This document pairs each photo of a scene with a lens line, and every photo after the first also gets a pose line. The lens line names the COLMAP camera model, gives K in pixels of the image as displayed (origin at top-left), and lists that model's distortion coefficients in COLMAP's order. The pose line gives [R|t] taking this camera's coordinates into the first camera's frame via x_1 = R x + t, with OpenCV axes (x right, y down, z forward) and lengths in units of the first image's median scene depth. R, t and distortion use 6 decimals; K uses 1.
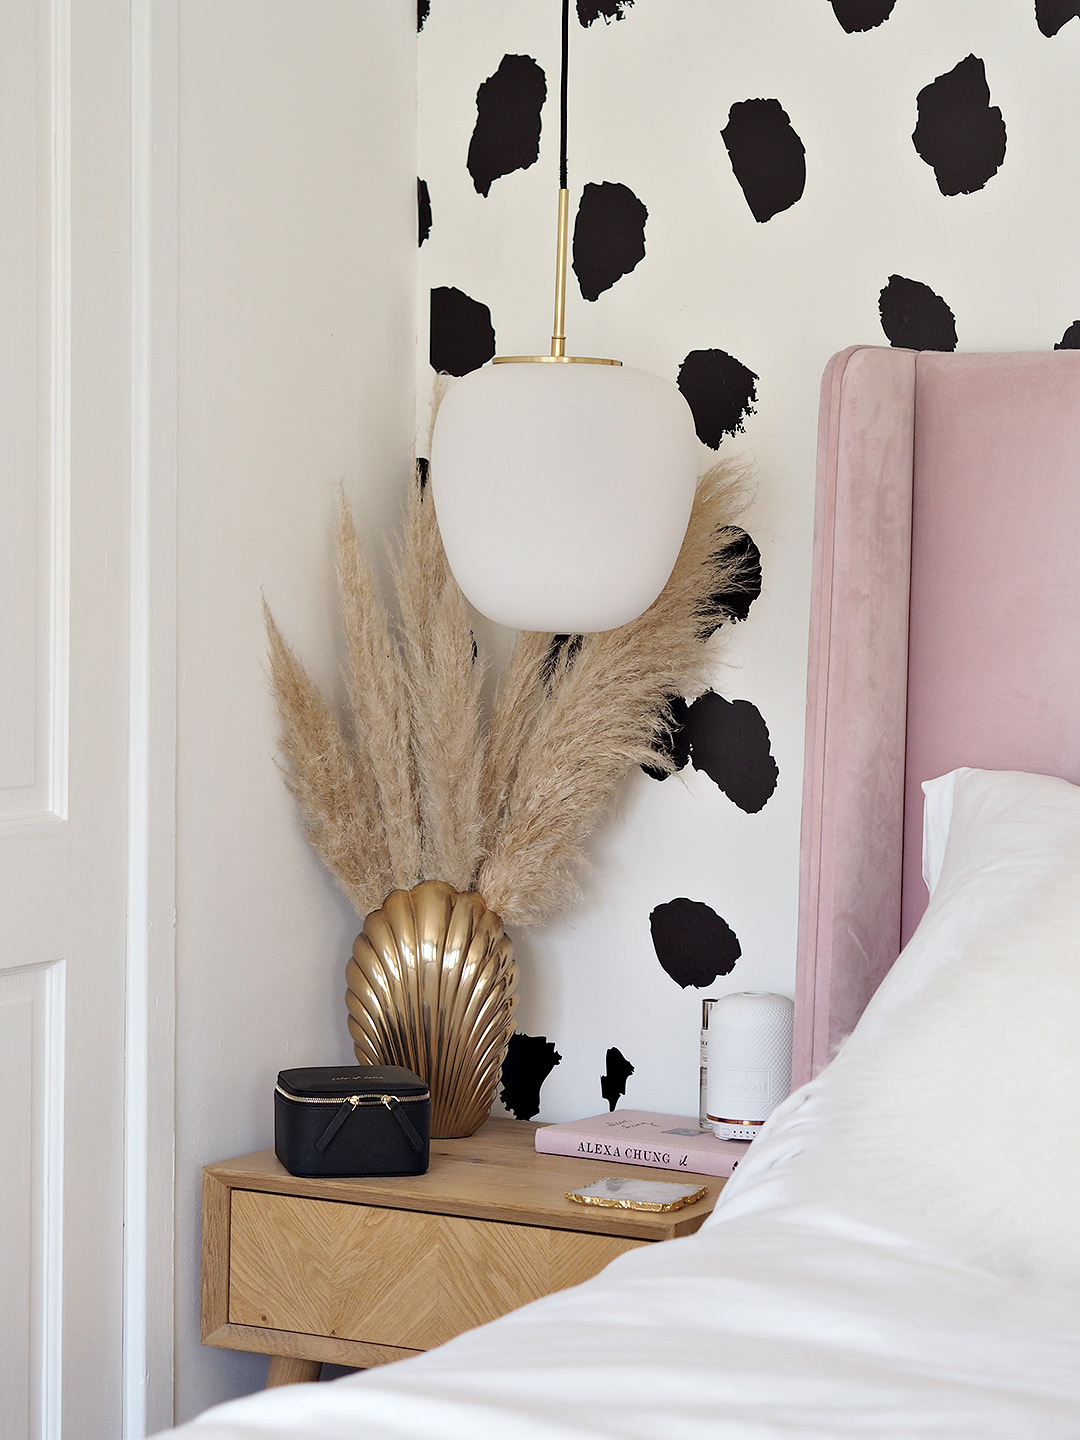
lens RADIAL K [[4116.9, 0, 540.6], [0, 4116.9, 720.6], [0, 0, 1]] dist [0.281411, 0.000000]
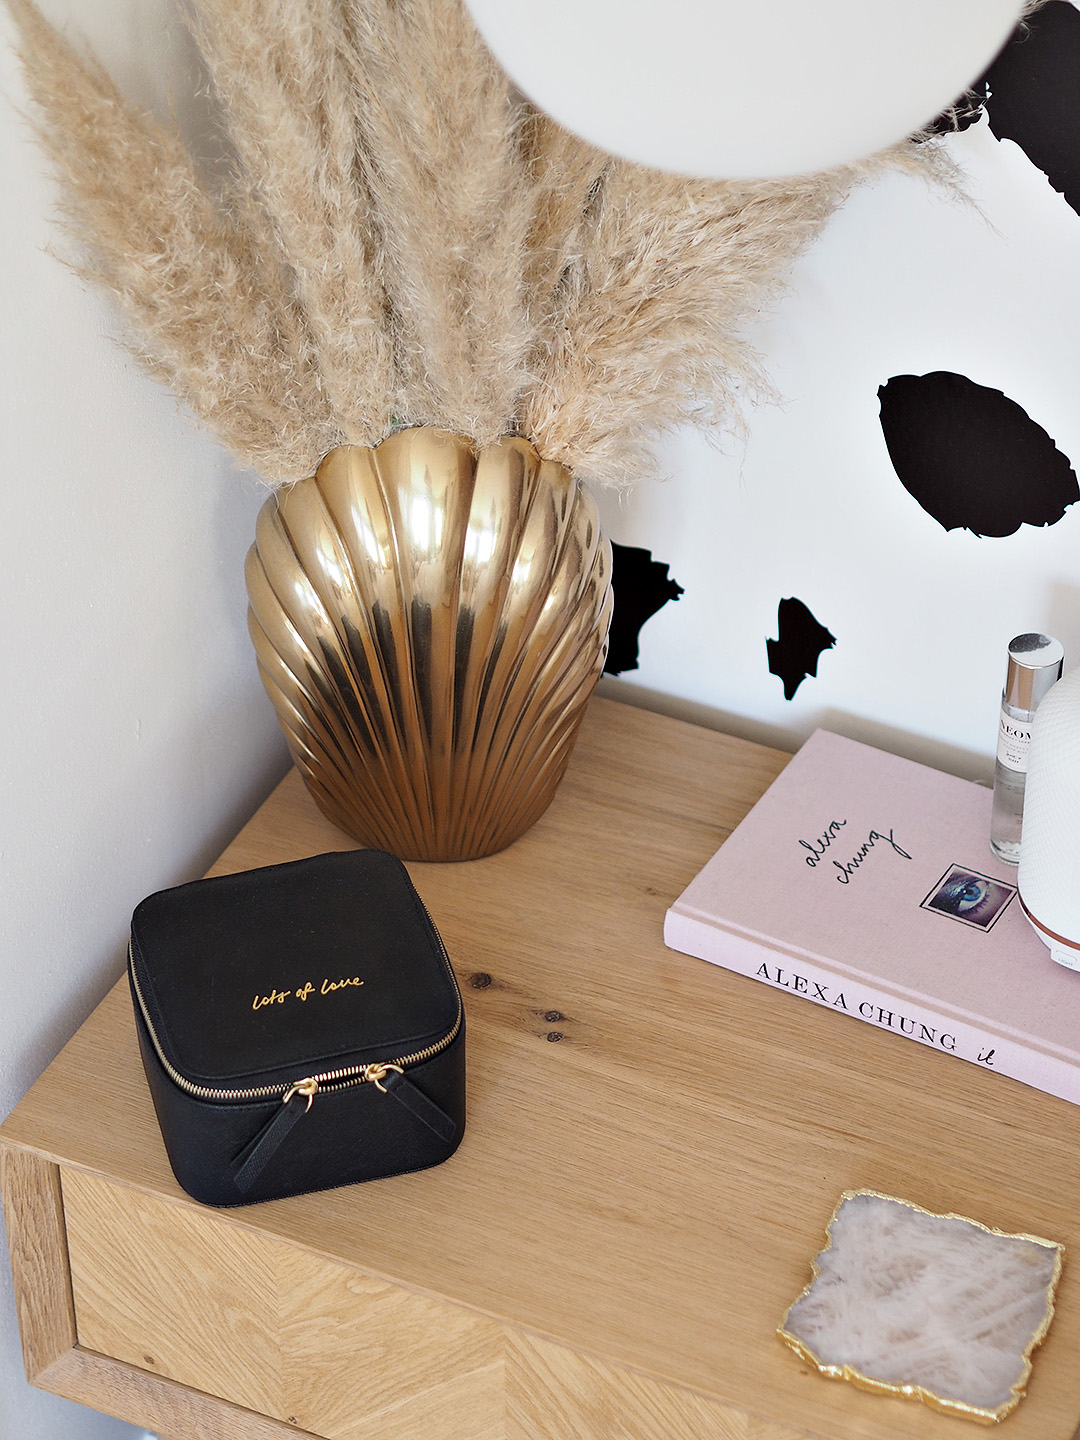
lens RADIAL K [[4116.9, 0, 540.4], [0, 4116.9, 719.0], [0, 0, 1]] dist [0.281411, 0.000000]
pose [[0.997901, -0.057017, 0.030709, -0.029227], [0.027998, 0.807420, 0.589313, -0.205652], [-0.058396, -0.587216, 0.807321, 0.611780]]
